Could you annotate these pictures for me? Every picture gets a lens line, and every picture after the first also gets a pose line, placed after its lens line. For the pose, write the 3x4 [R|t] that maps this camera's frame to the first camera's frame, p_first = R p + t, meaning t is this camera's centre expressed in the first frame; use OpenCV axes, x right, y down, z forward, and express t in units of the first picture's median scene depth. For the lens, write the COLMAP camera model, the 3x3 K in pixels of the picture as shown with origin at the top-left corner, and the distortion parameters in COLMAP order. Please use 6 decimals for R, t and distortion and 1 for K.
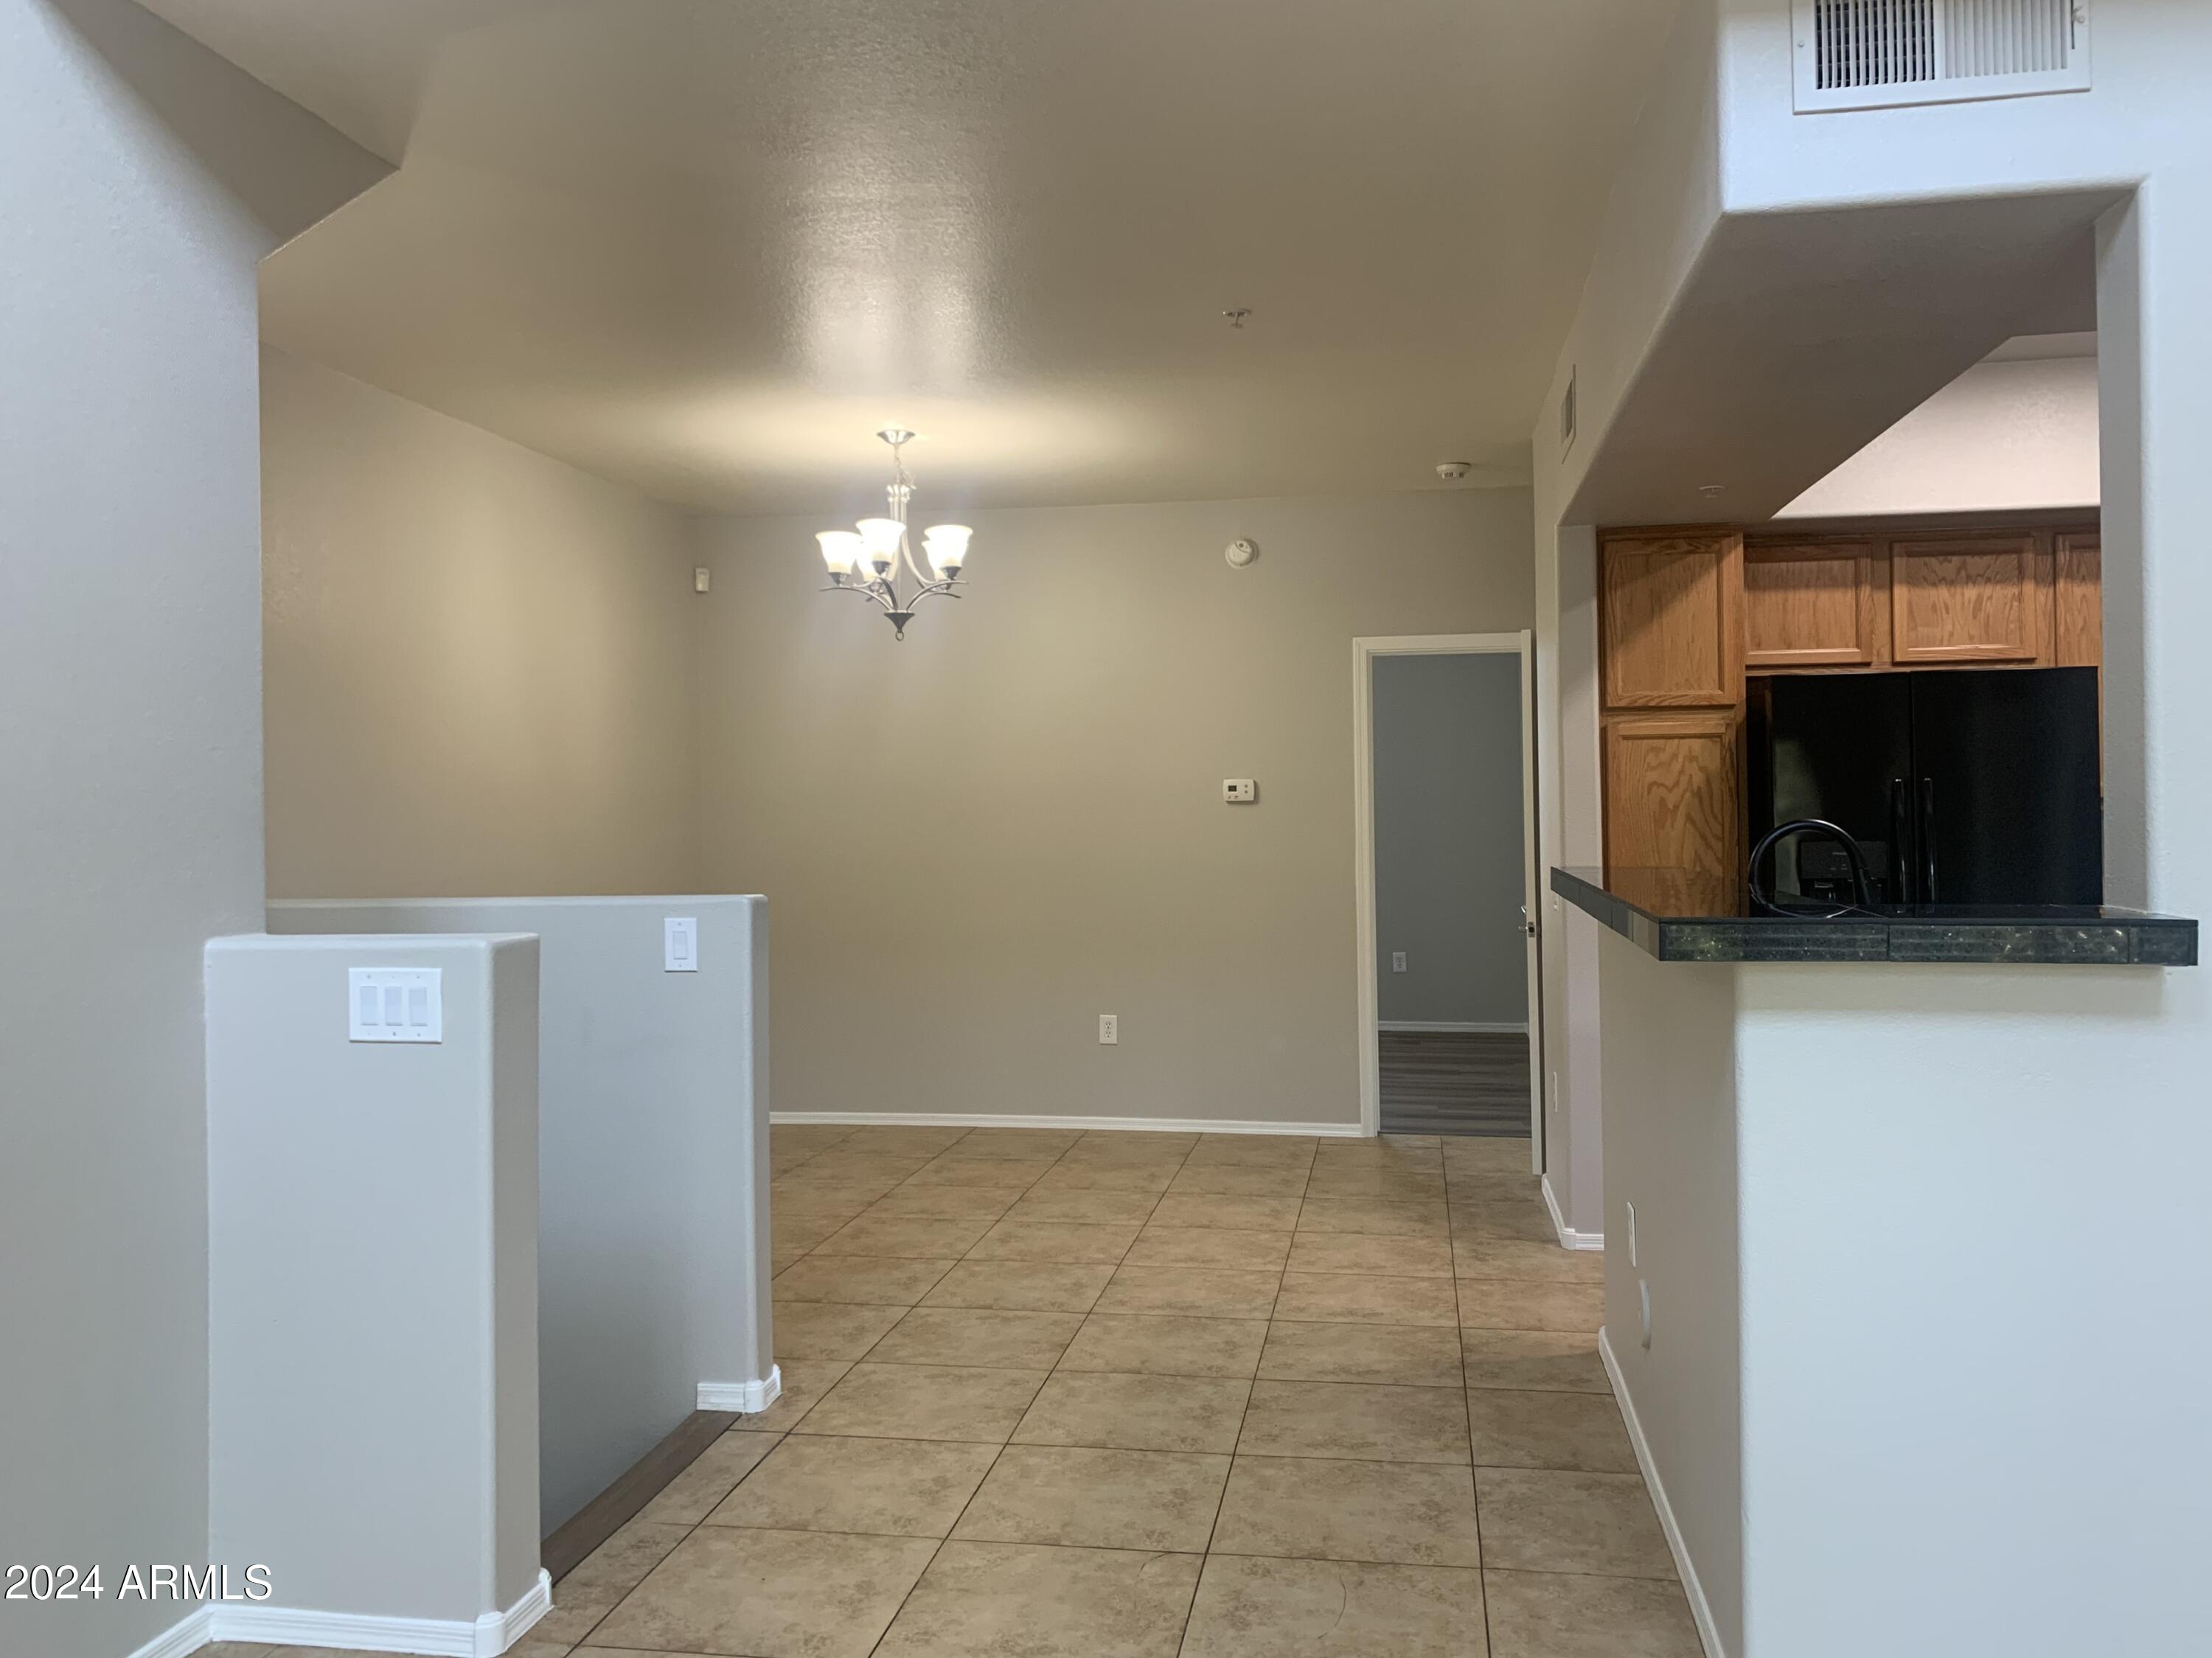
lens RADIAL K [[1734.8, 0, 1106.7], [0, 1734.8, 768.9], [0, 0, 1]] dist [0.098282, -0.212645]
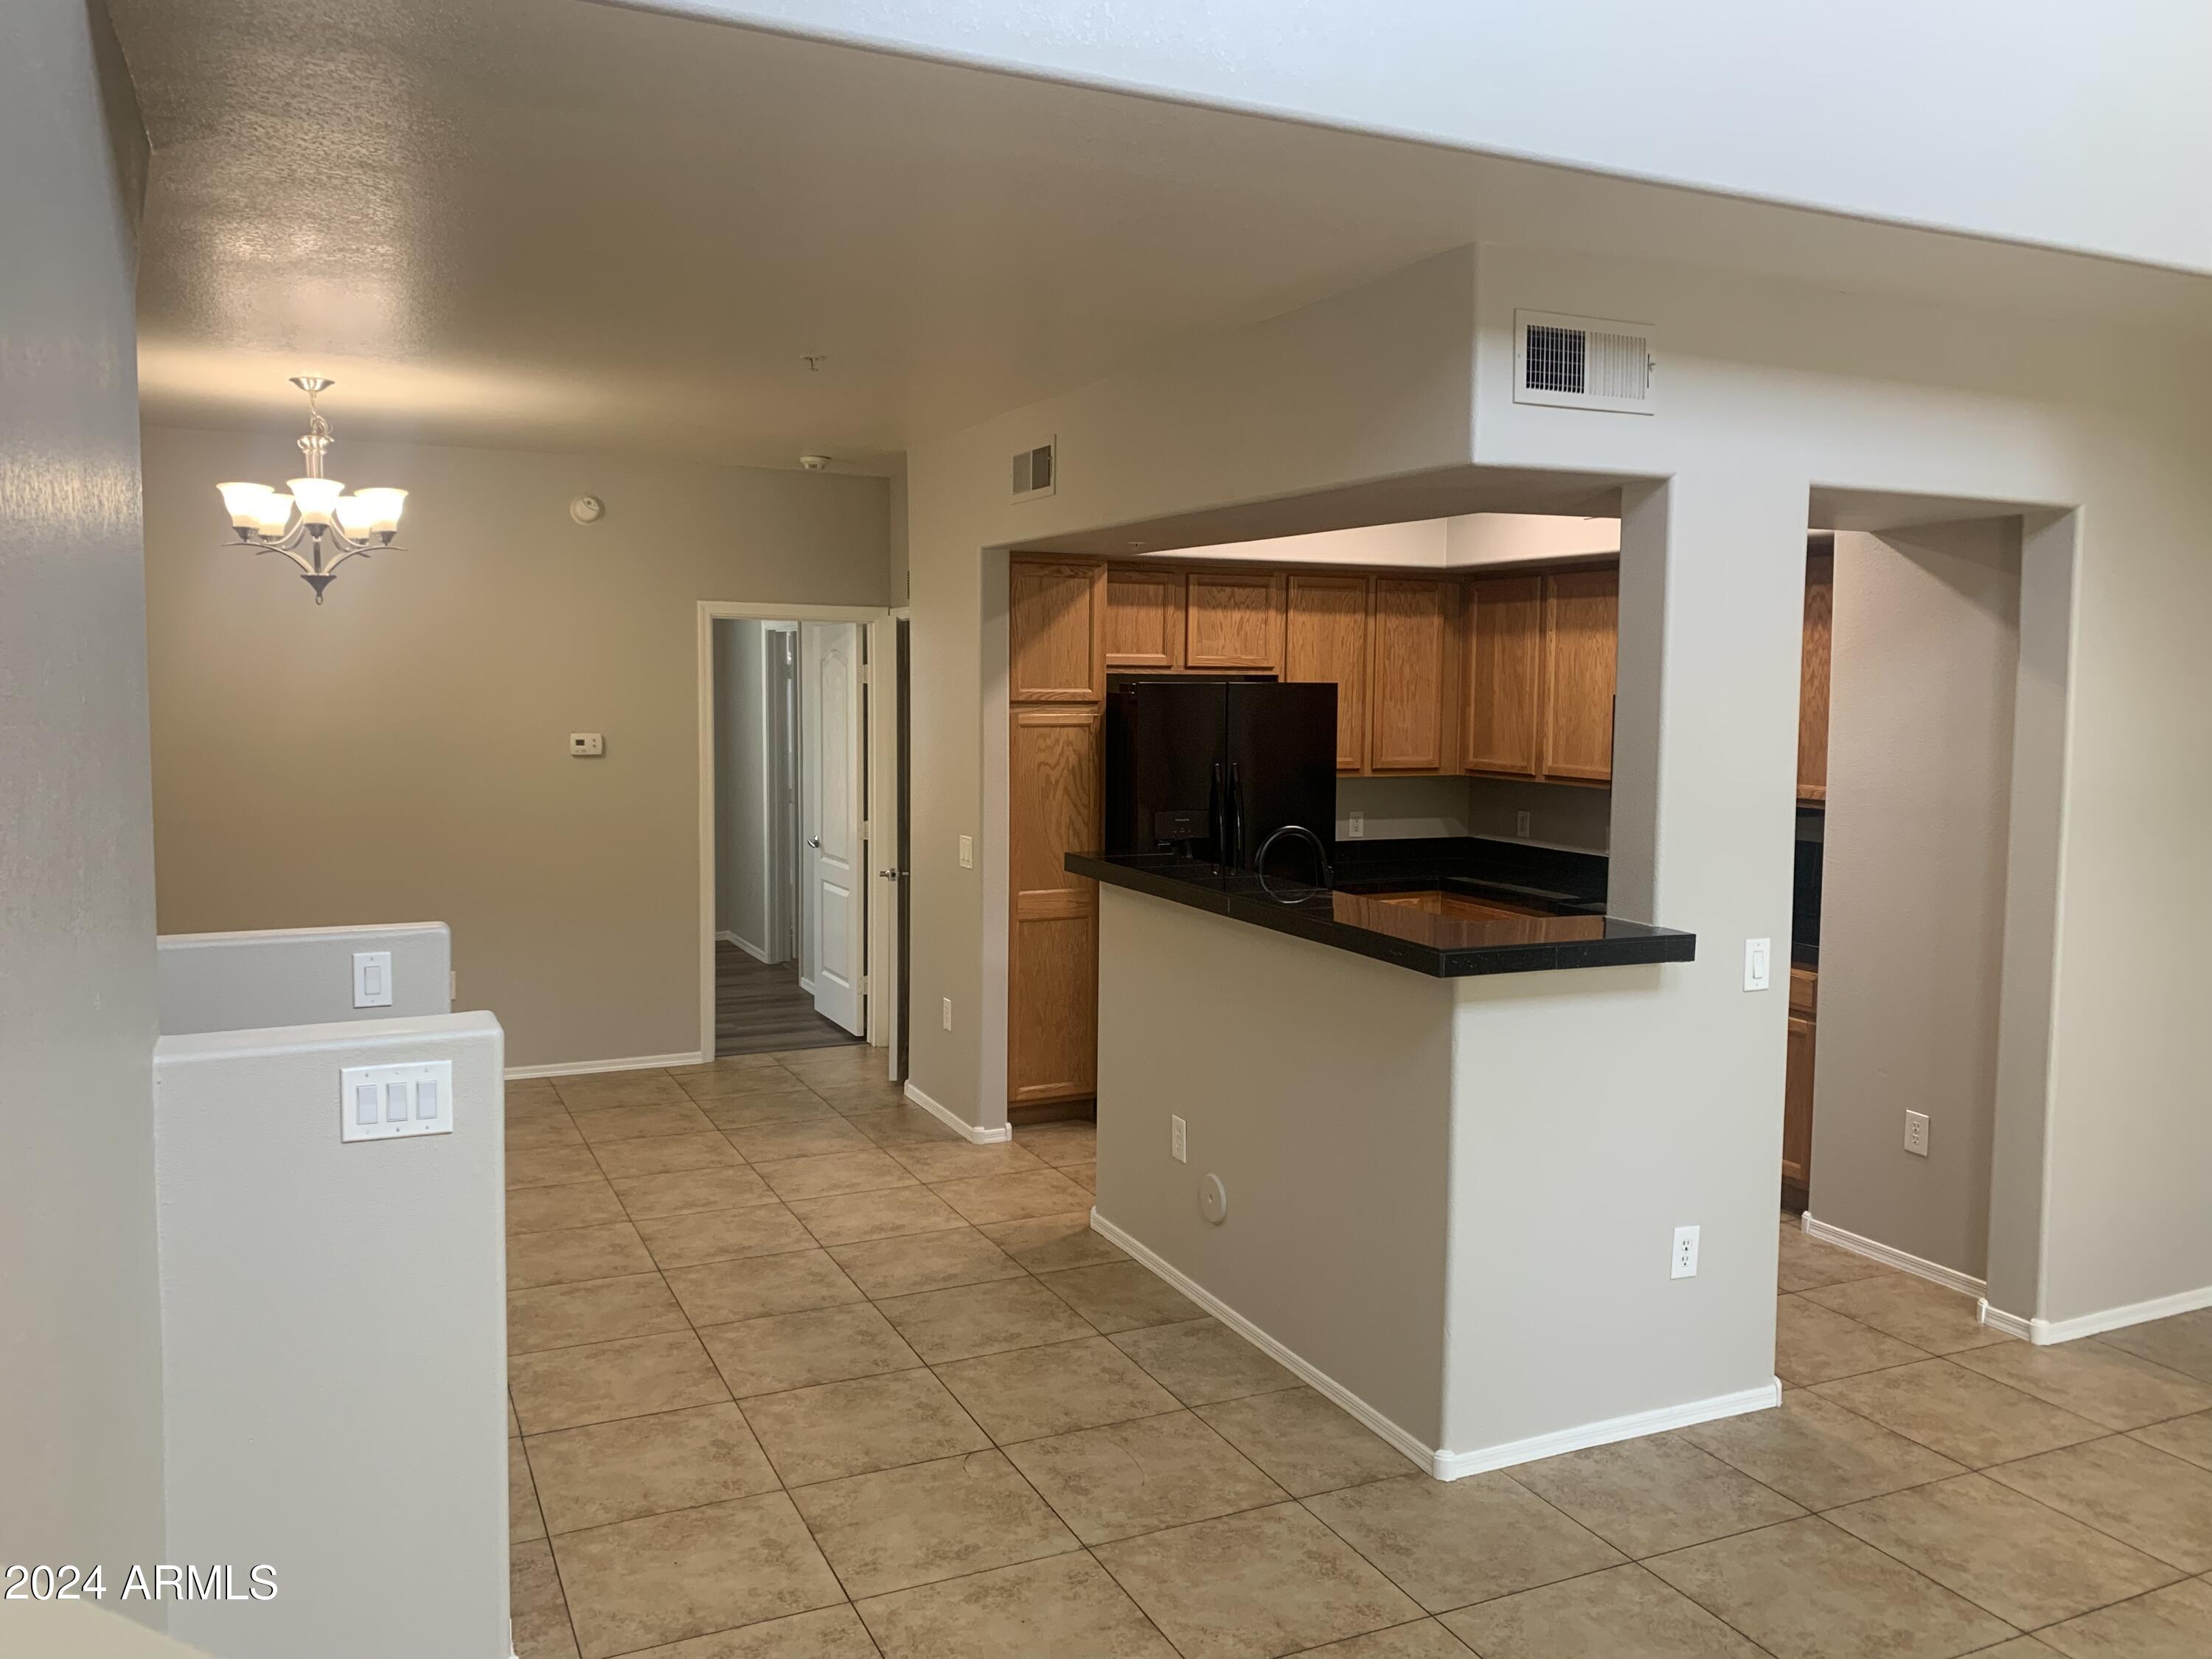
lens RADIAL K [[1689.7, 0, 1105.9], [0, 1689.7, 769.2], [0, 0, 1]] dist [0.091543, -0.168885]
pose [[0.822483, -0.009788, 0.568706, -0.329451], [-0.034630, 0.997135, 0.067245, -0.069444], [-0.567735, -0.075002, 0.819788, -0.004193]]
